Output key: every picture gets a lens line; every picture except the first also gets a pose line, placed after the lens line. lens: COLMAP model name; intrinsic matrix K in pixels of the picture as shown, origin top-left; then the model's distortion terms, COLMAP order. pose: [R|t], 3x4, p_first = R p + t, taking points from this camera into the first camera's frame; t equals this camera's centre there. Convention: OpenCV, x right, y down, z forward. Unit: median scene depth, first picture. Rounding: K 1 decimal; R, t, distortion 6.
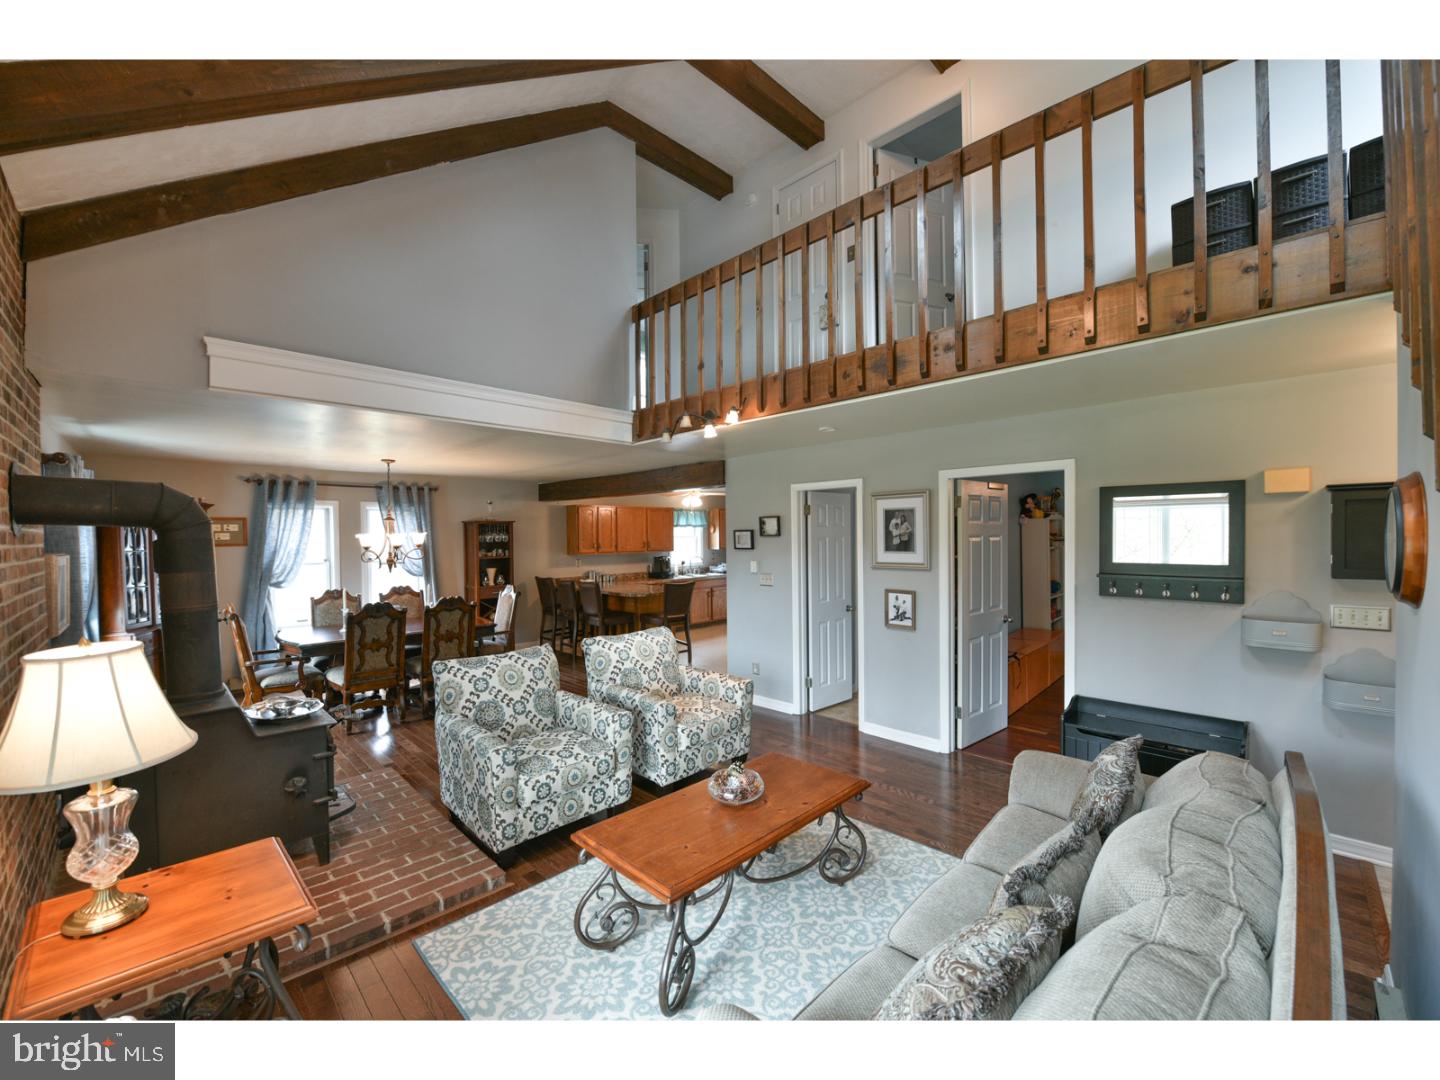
lens RADIAL K [[584.9, 0, 728.1], [0, 584.9, 543.8], [0, 0, 1]] dist [-0.021939, -0.000055]
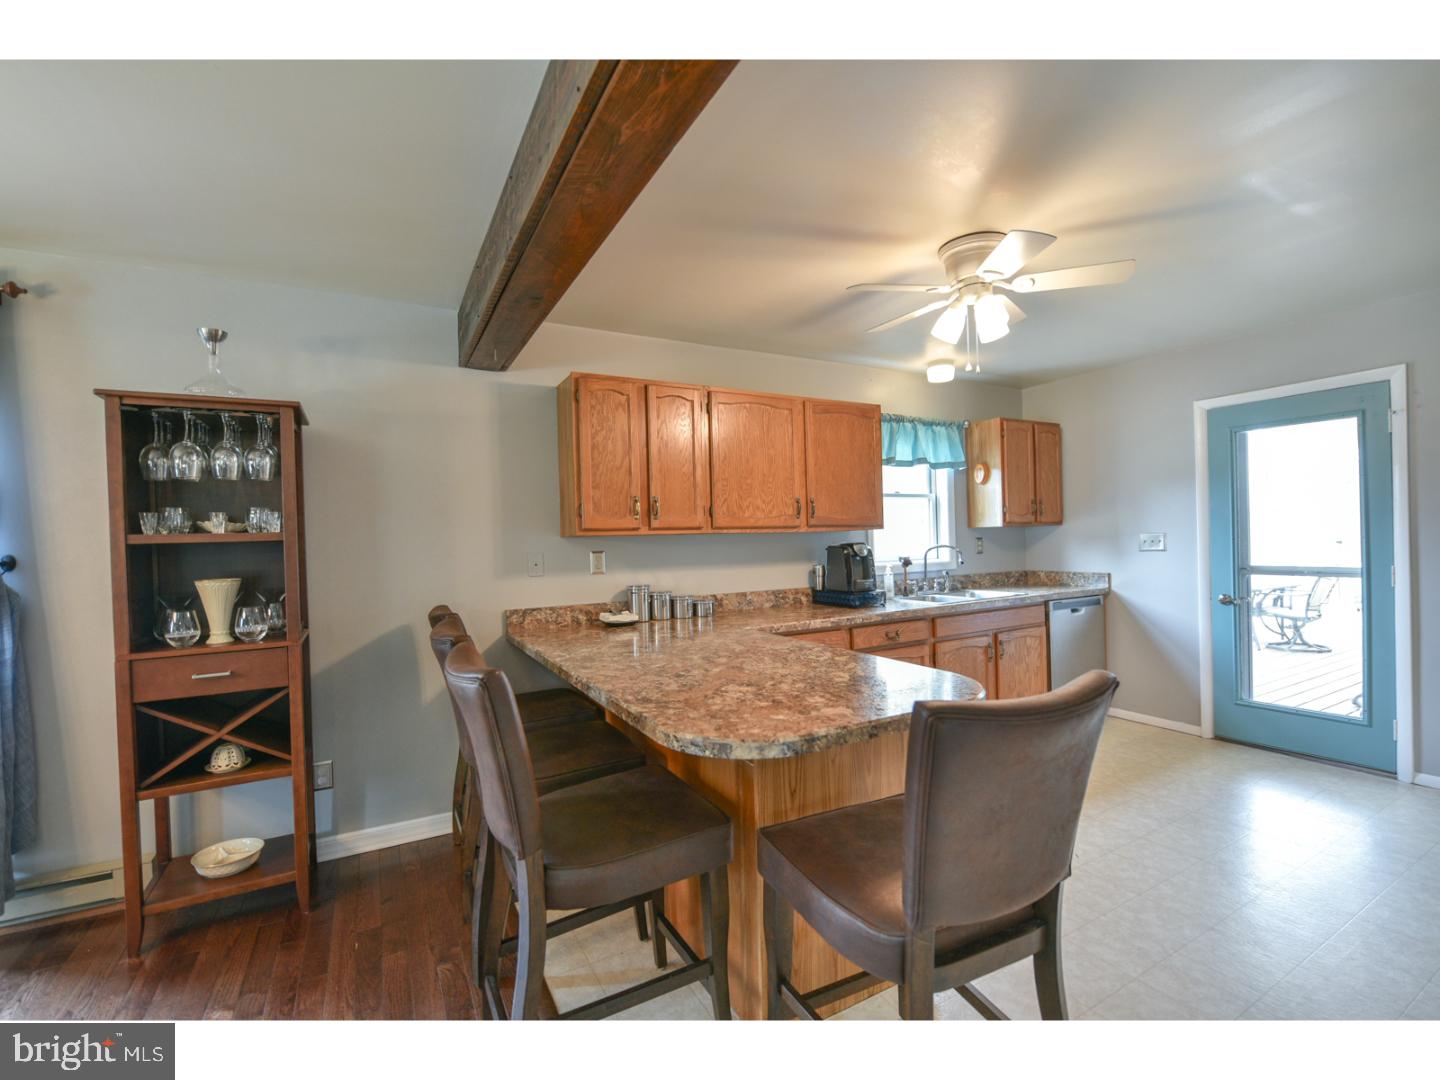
lens RADIAL K [[632.6, 0, 725.5], [0, 632.6, 548.5], [0, 0, 1]] dist [-0.000724, -0.000073]
pose [[0.961488, -0.014159, -0.274481, -0.082646], [0.014160, 0.999898, -0.001977, 0.024687], [0.274481, -0.001986, 0.961591, 0.627296]]
